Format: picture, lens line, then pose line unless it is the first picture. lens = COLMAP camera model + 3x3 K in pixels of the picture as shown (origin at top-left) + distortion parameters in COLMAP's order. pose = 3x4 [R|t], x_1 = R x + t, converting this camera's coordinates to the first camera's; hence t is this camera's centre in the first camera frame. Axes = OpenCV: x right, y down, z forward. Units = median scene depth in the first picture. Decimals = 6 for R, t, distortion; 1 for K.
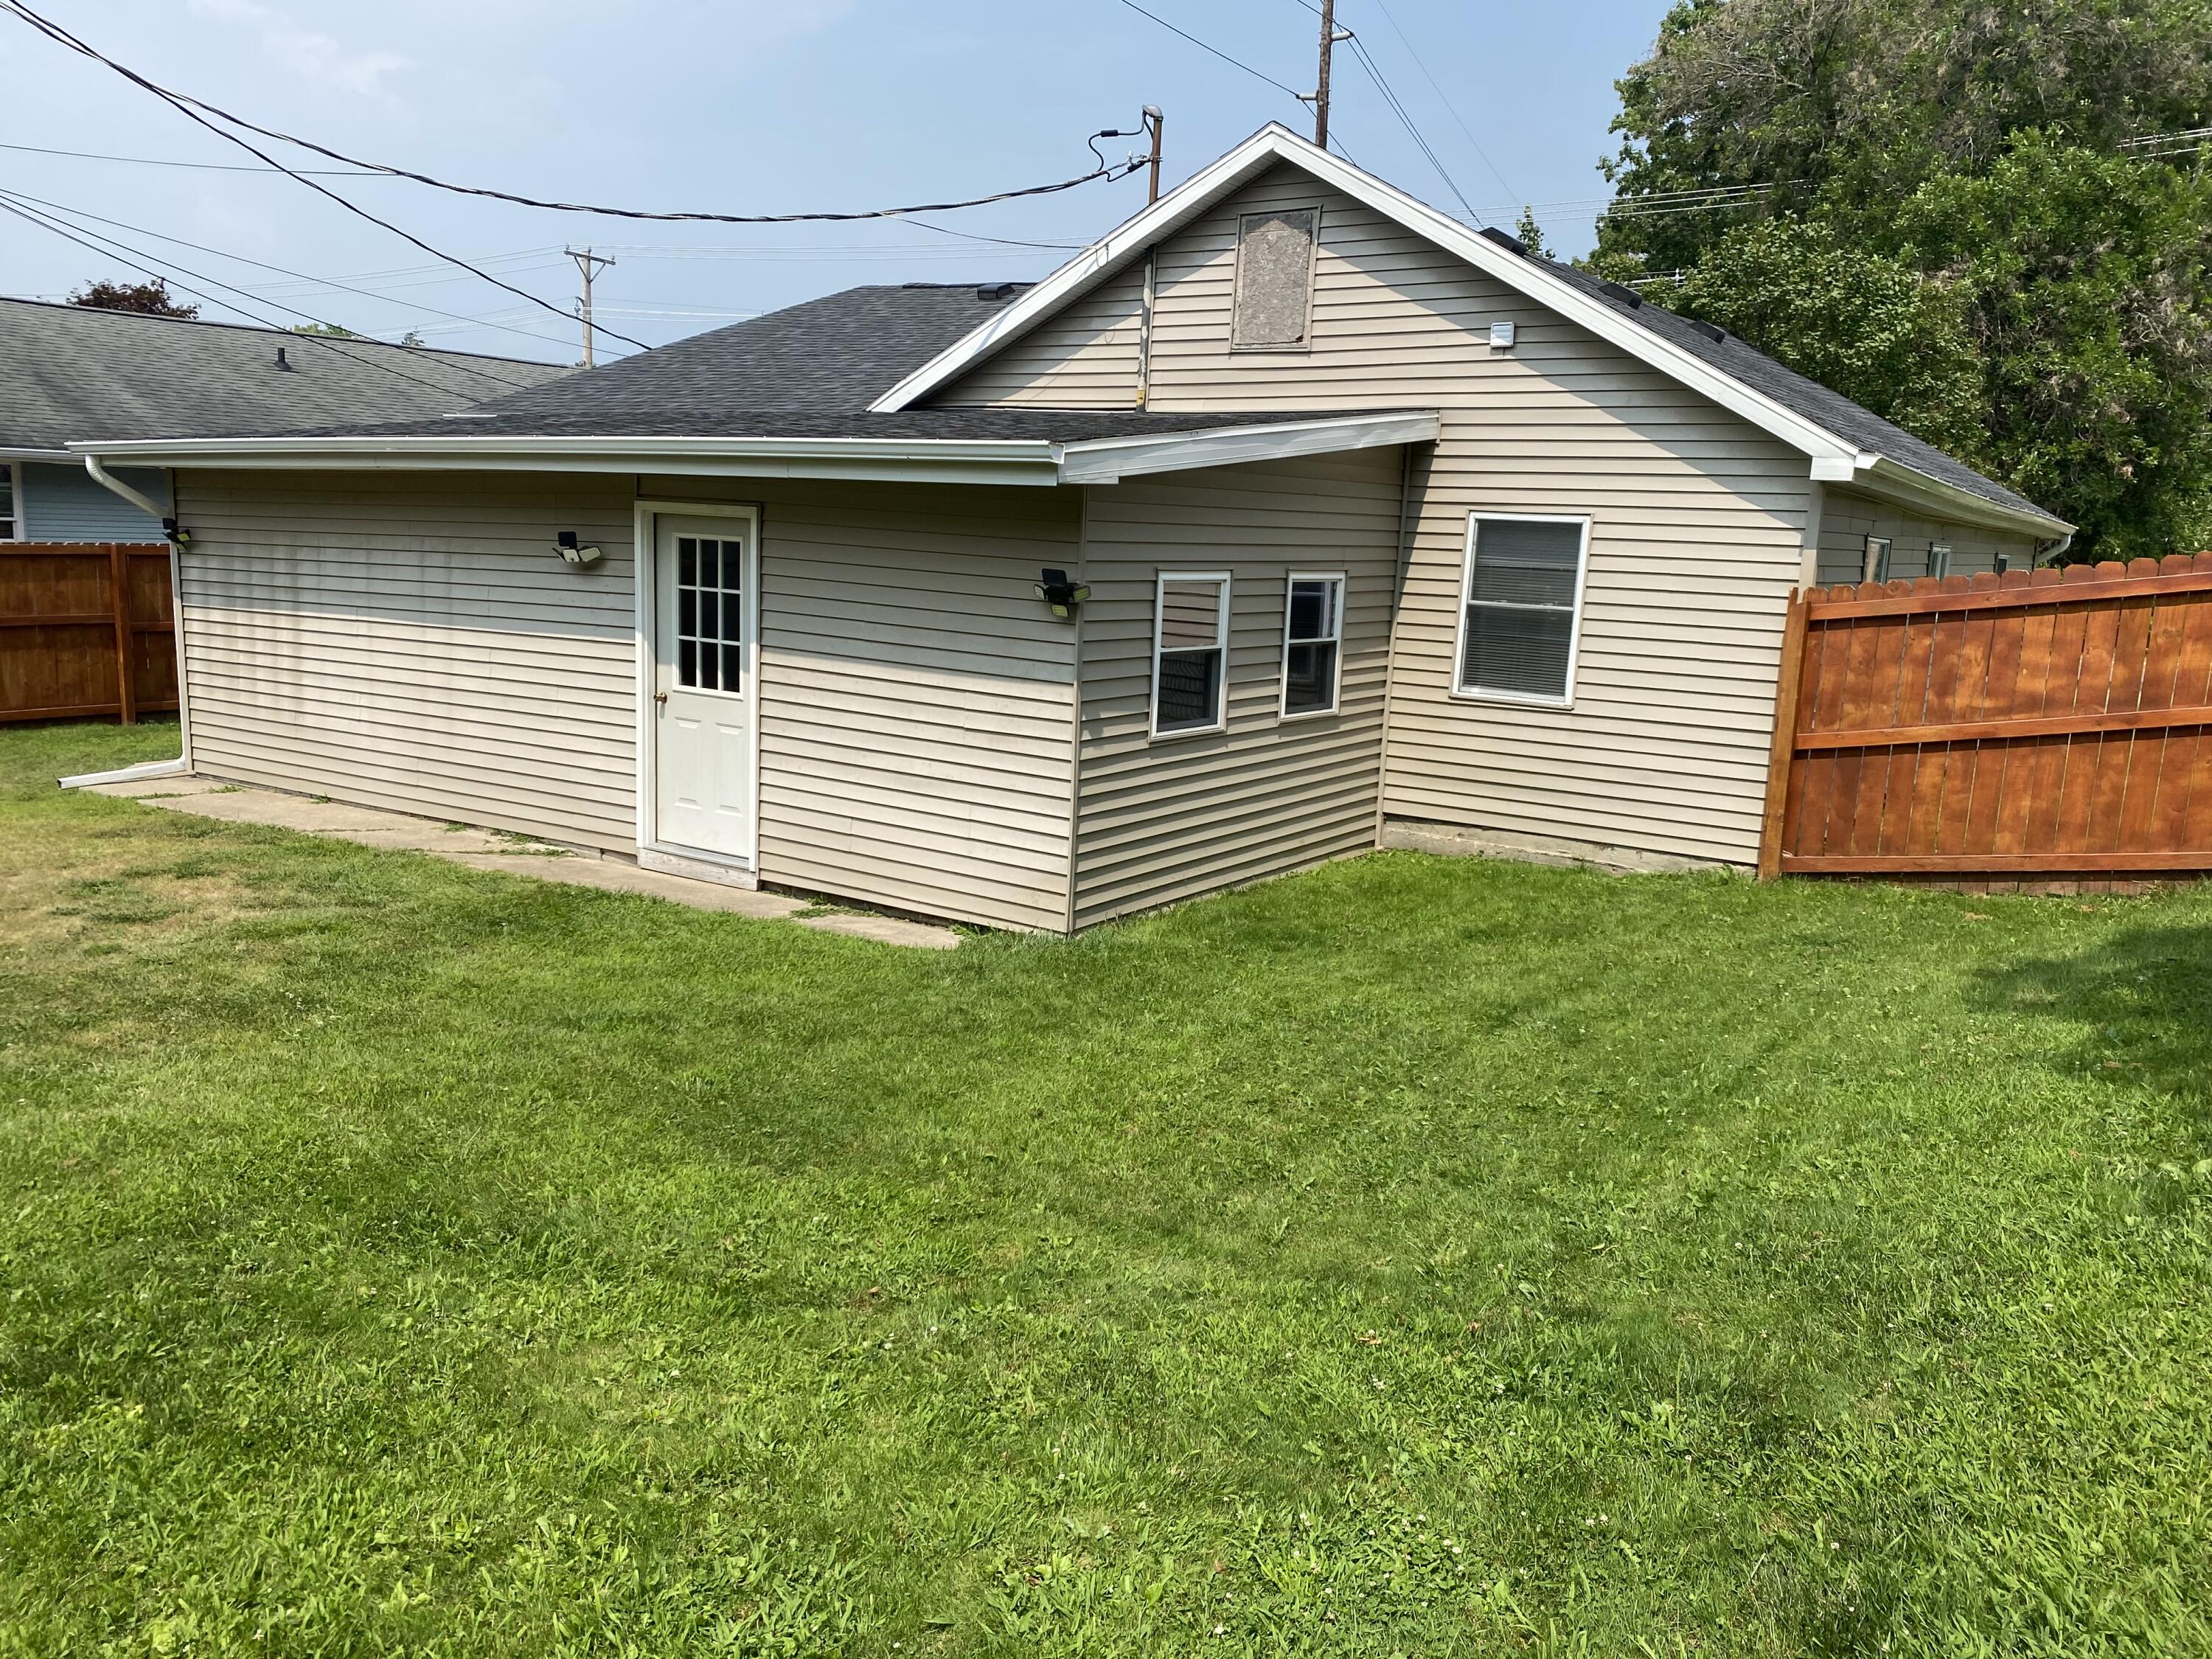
lens RADIAL K [[1671.6, 0, 1075.9], [0, 1671.6, 838.7], [0, 0, 1]] dist [0.037203, -0.060726]
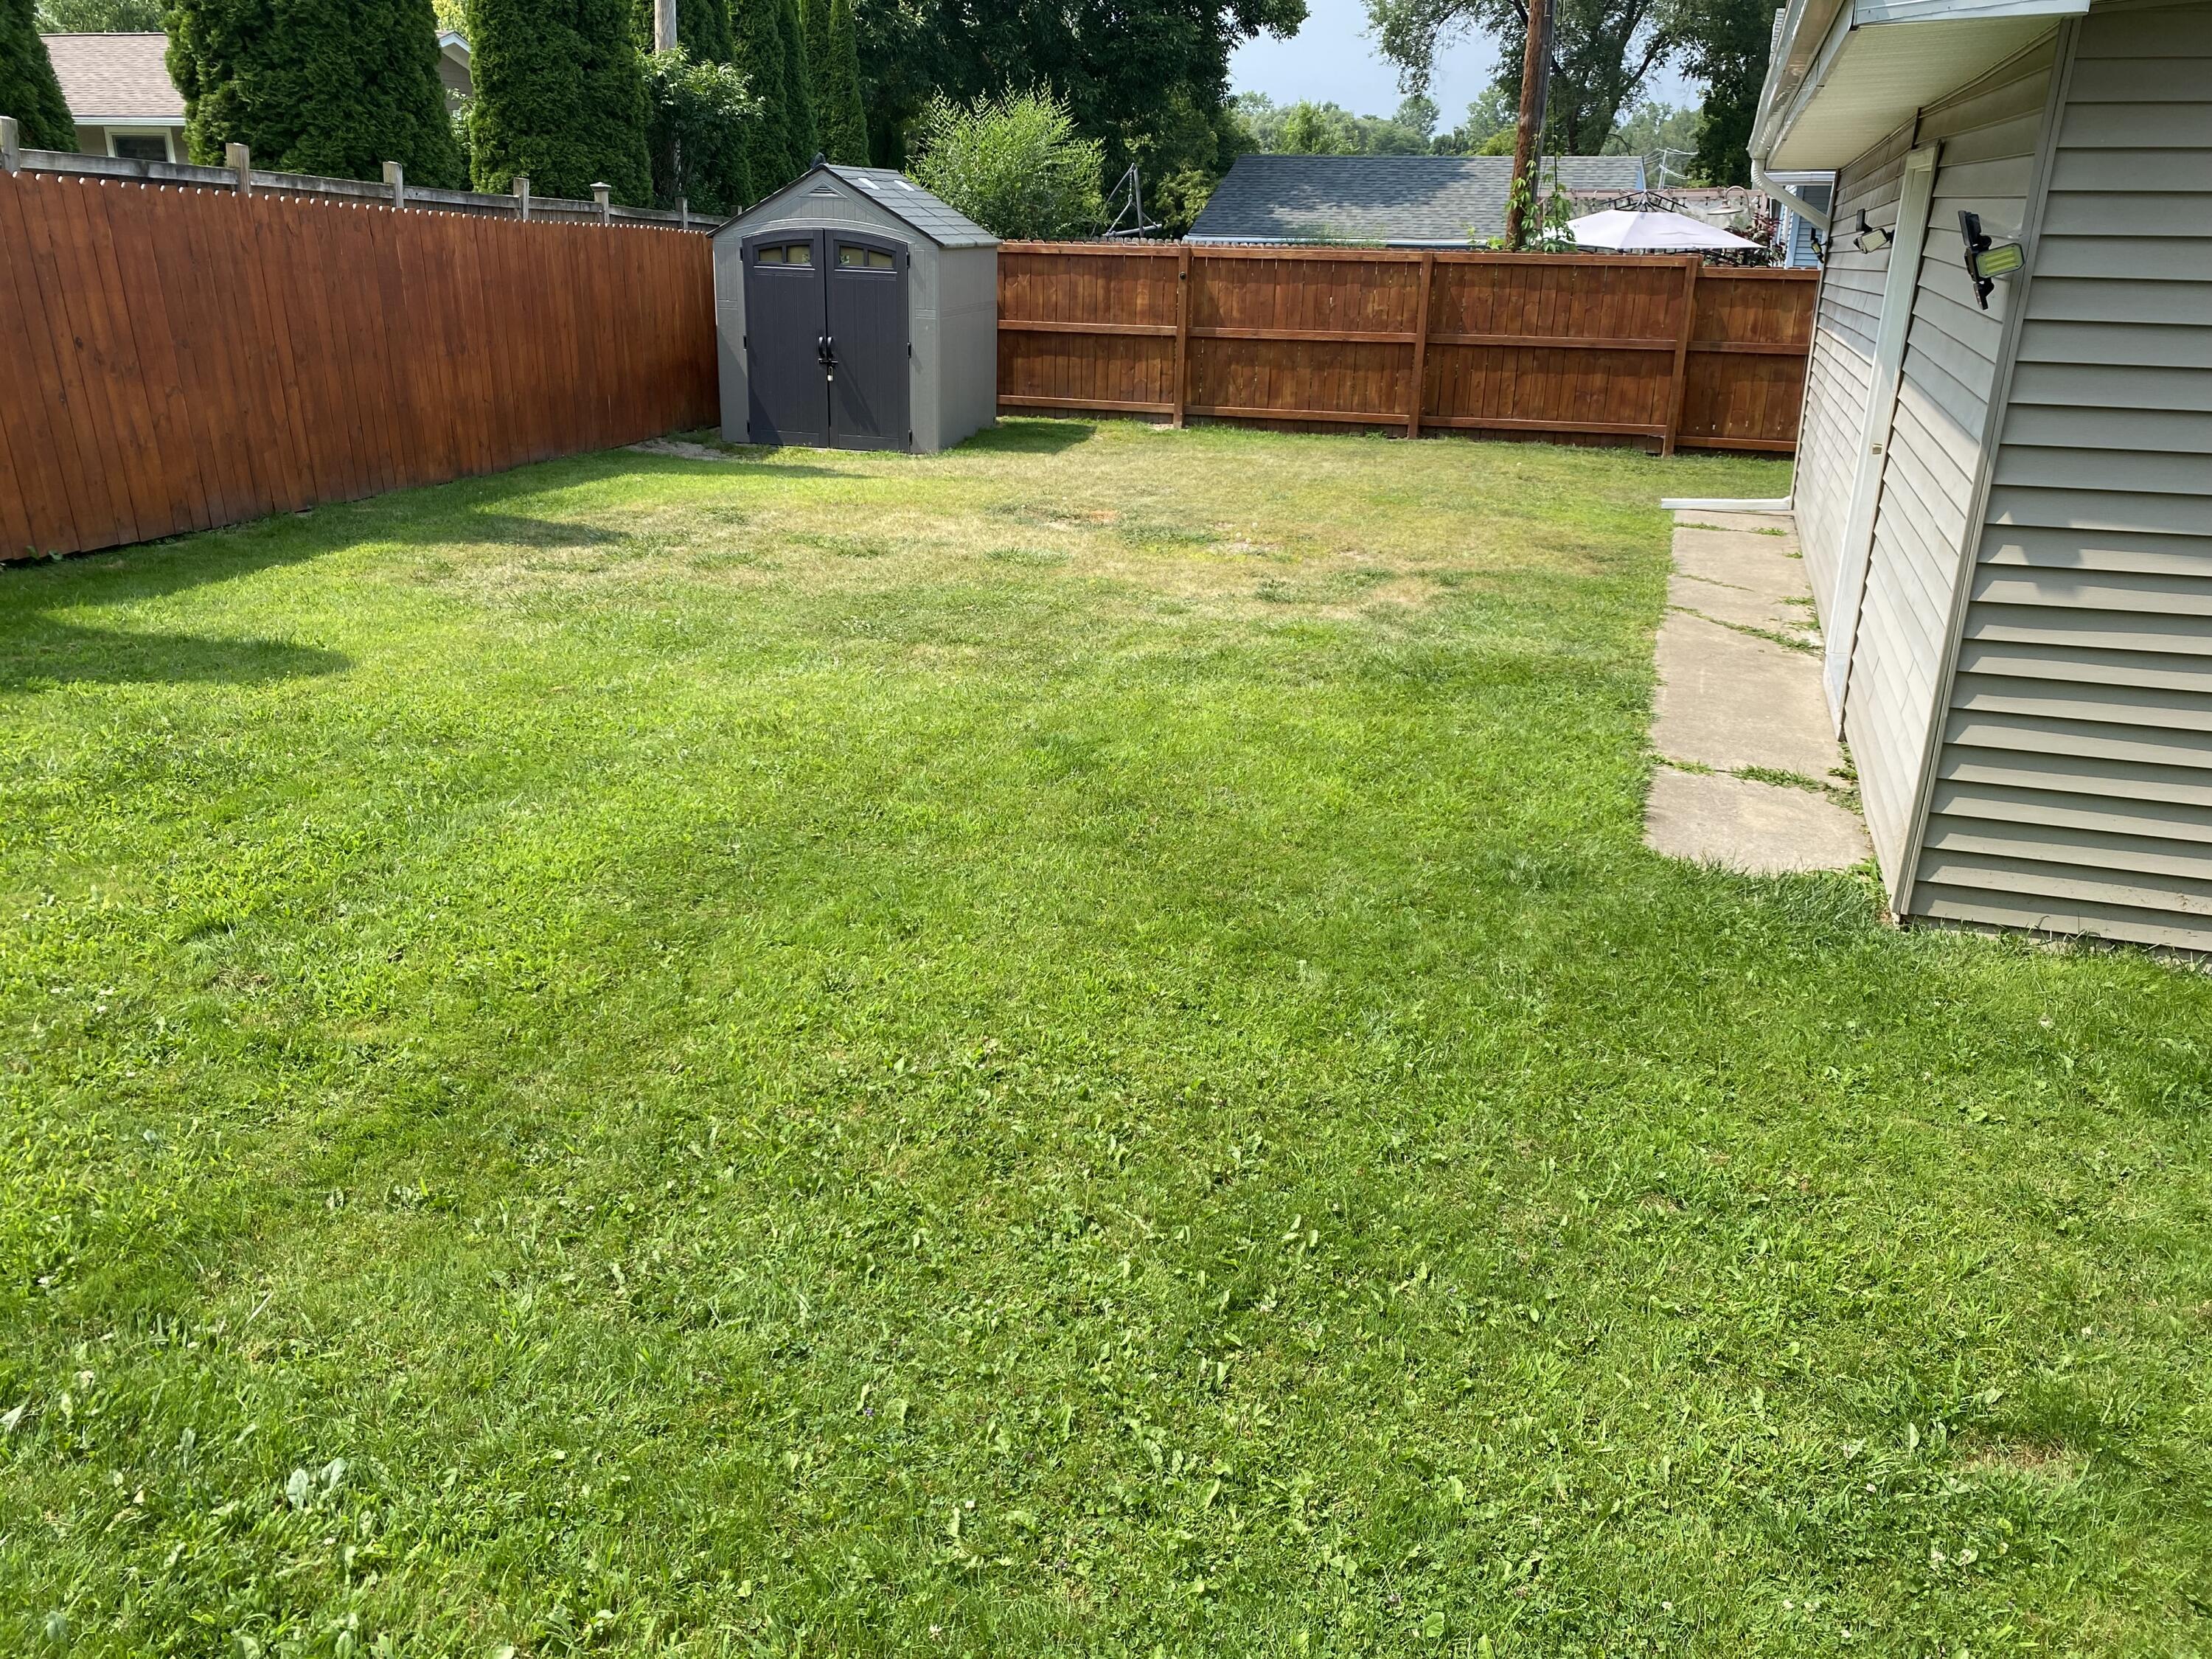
lens RADIAL K [[1671.6, 0, 1075.9], [0, 1671.6, 838.7], [0, 0, 1]] dist [0.037203, -0.060726]
pose [[0.251633, 0.299388, -0.920352, 0.421423], [-0.175488, 0.949302, 0.260825, -0.062242], [0.951780, 0.095878, 0.291414, 0.580769]]
